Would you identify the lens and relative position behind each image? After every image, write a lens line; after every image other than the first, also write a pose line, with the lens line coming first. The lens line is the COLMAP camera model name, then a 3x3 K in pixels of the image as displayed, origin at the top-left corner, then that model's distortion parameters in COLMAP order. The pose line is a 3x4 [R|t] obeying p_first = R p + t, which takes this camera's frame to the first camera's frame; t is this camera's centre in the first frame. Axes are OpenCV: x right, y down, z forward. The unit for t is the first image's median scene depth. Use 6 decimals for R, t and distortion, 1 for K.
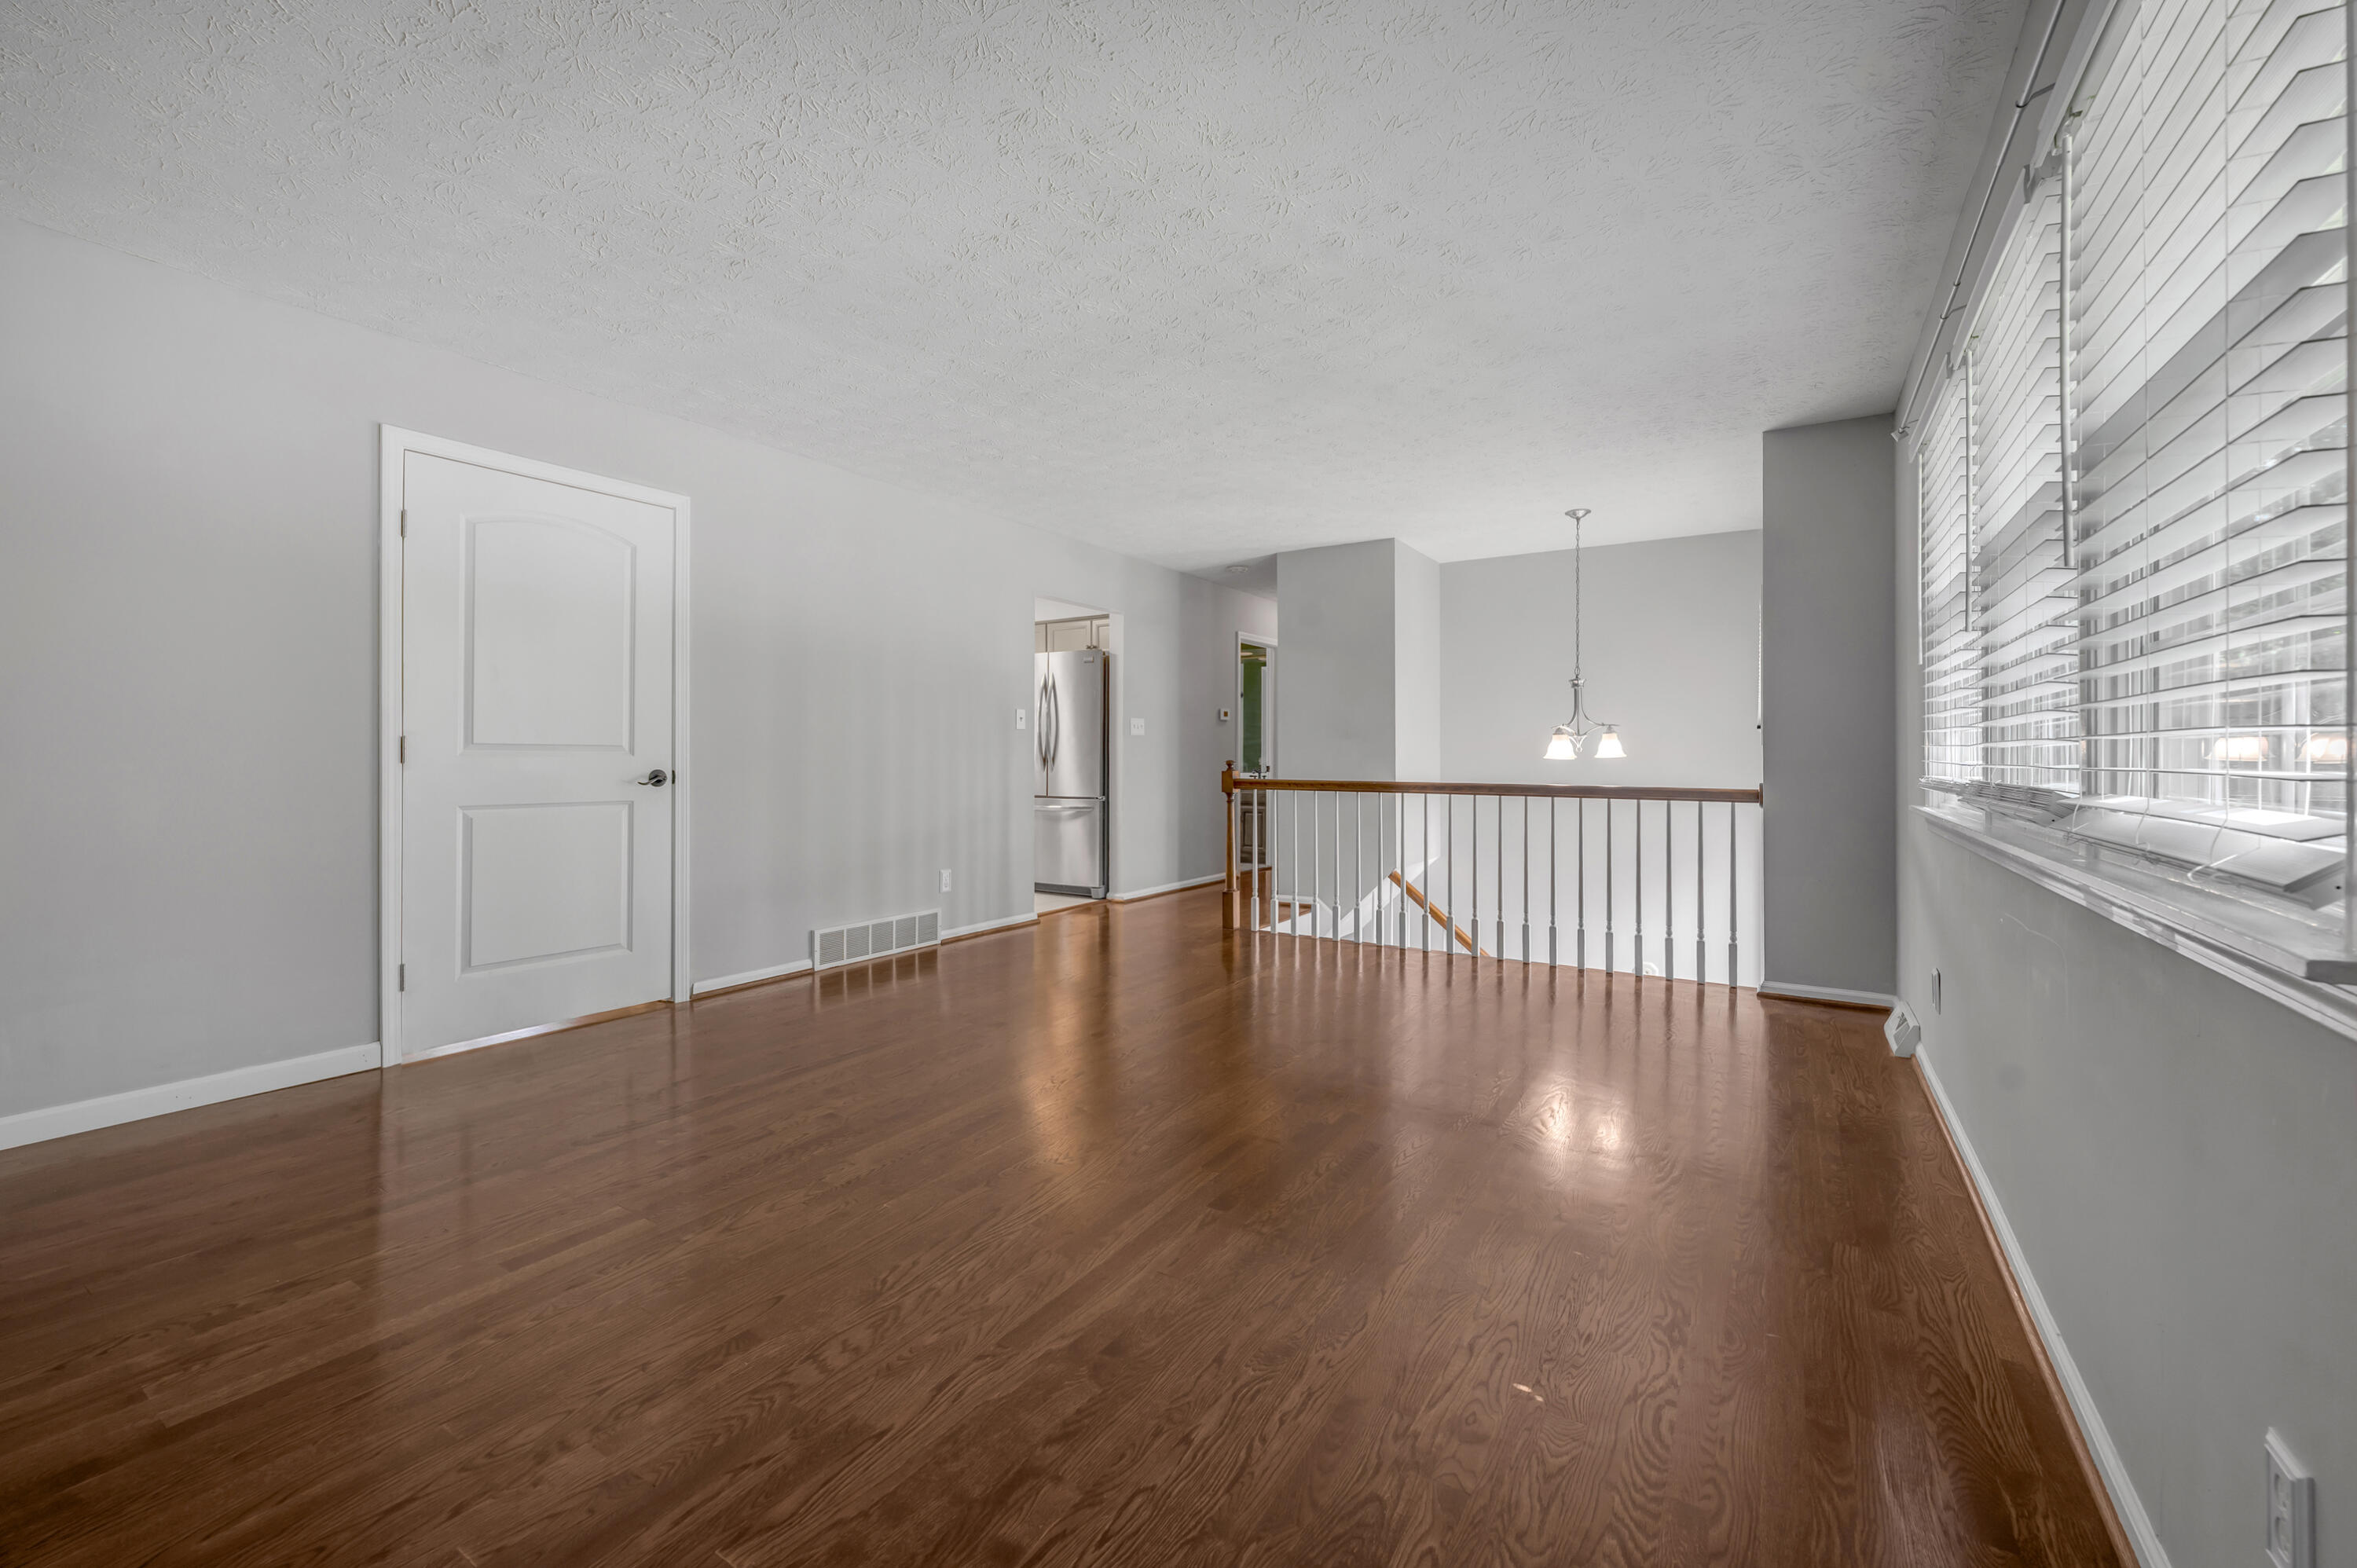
lens RADIAL K [[953.8, 0, 1181.9], [0, 953.8, 761.3], [0, 0, 1]] dist [-0.003228, 0.000762]
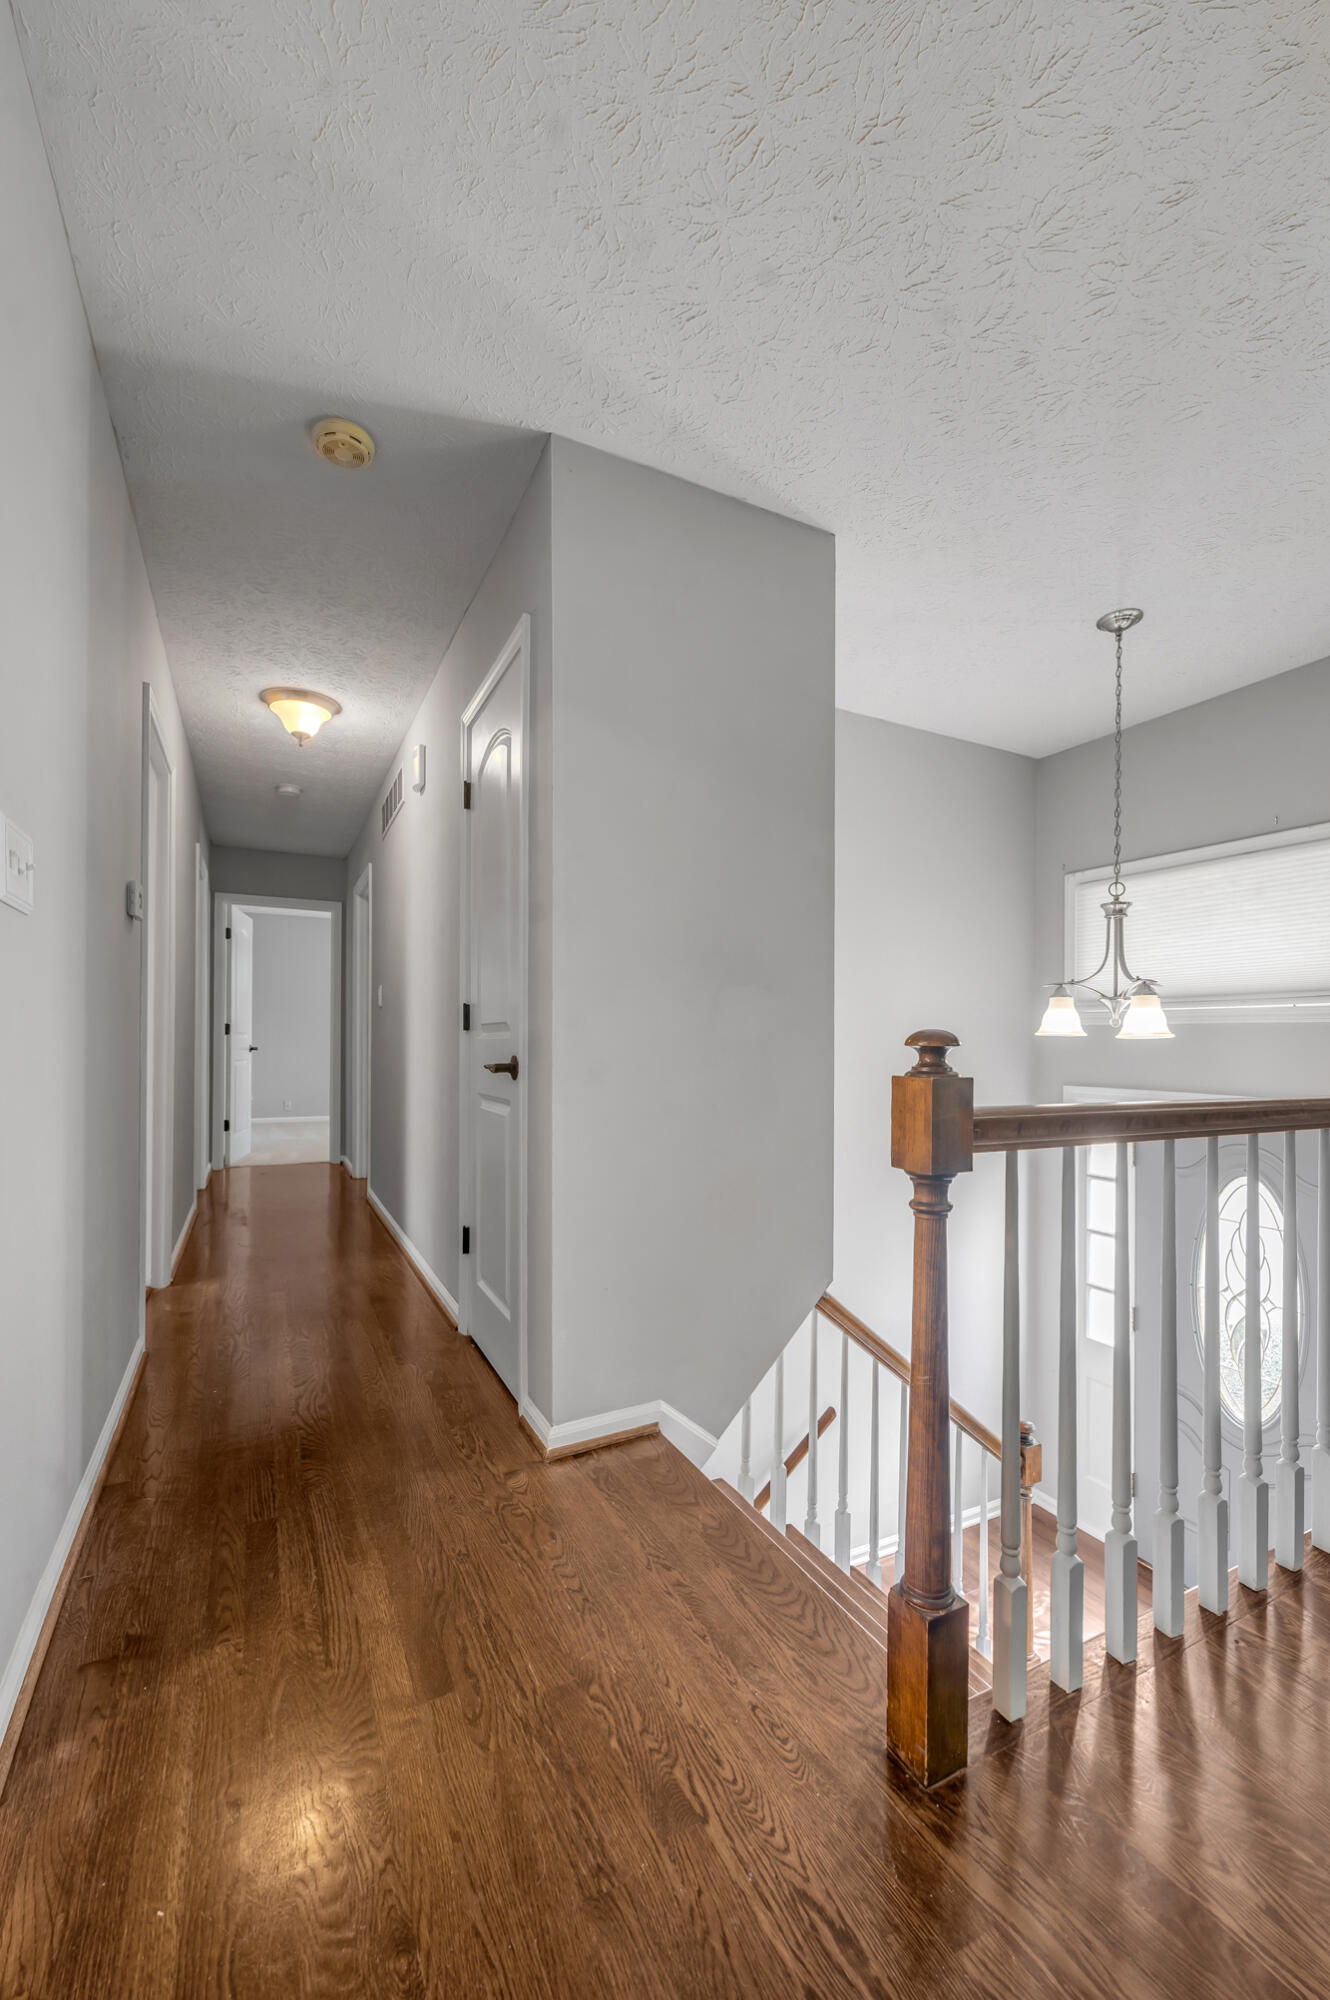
lens RADIAL K [[809.3, 0, 659.3], [0, 809.3, 1045.6], [0, 0, 1]] dist [-0.003228, 0.000762]
pose [[0.524343, 0.001703, 0.851506, -0.155529], [-0.004857, 0.999988, 0.000991, 0.003453], [-0.851493, -0.004655, 0.524345, 0.997792]]
